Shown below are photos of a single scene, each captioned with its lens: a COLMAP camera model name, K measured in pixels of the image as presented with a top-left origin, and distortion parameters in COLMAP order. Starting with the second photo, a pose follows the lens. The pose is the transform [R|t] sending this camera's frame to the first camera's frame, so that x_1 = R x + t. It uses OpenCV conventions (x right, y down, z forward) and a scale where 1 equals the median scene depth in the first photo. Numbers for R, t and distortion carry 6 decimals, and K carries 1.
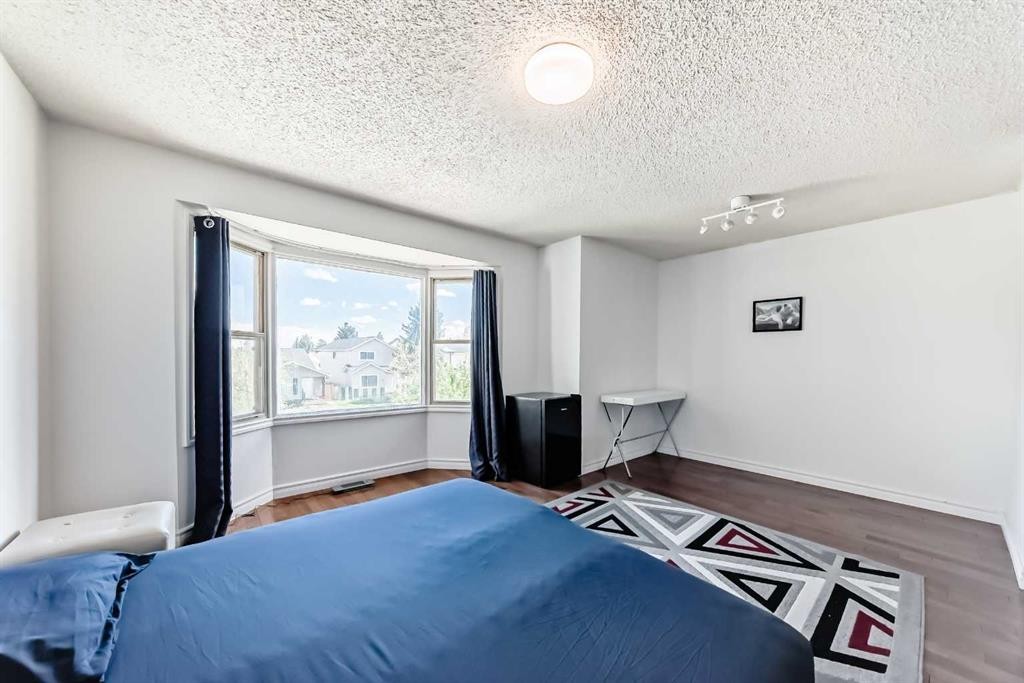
lens RADIAL K [[371.1, 0, 513.0], [0, 371.1, 346.8], [0, 0, 1]] dist [-0.030070, 0.007842]
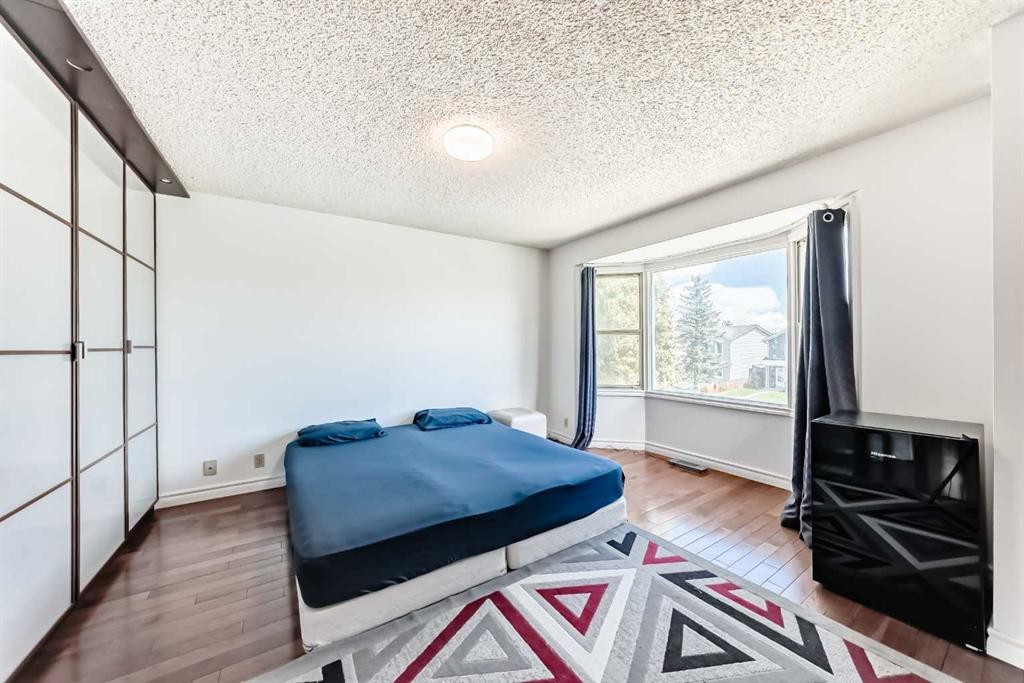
lens RADIAL K [[355.6, 0, 511.4], [0, 355.6, 346.0], [0, 0, 1]] dist [-0.029535, 0.006471]
pose [[-0.149270, -0.001573, -0.988795, 0.735721], [0.025685, 0.999655, -0.005468, 0.019146], [0.988463, -0.026213, -0.149178, 0.700493]]
